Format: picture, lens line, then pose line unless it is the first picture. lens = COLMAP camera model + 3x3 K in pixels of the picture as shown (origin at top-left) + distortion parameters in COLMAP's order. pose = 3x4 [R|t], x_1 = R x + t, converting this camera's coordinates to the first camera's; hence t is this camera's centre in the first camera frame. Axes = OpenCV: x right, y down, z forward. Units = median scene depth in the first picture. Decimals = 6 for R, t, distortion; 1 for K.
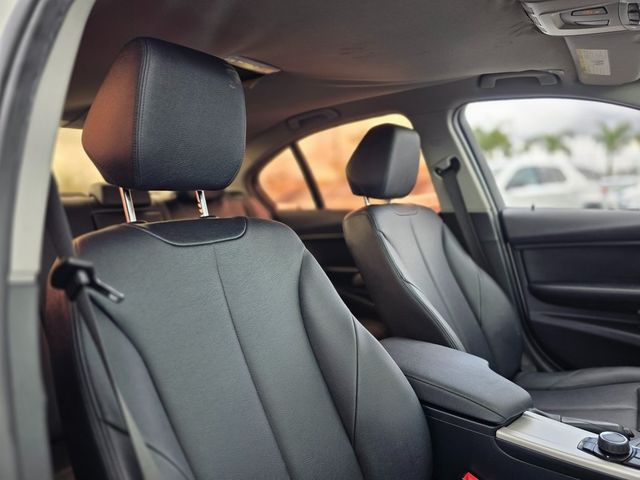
lens RADIAL K [[424.7, 0, 320.4], [0, 424.7, 254.7], [0, 0, 1]] dist [0.006052, -0.025529]
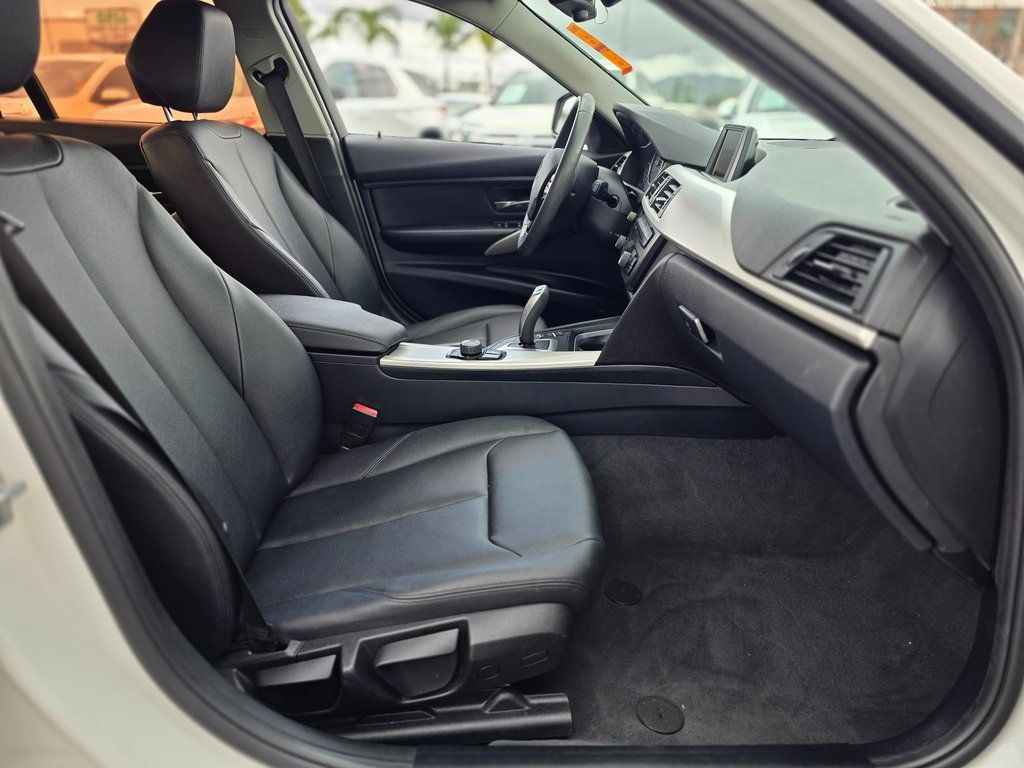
lens RADIAL K [[679.6, 0, 512.6], [0, 679.6, 407.5], [0, 0, 1]] dist [0.006052, -0.025529]
pose [[0.774660, -0.191894, 0.602560, -0.205545], [0.015485, 0.958318, 0.285283, 0.025098], [-0.632188, -0.211667, 0.745342, -0.276761]]
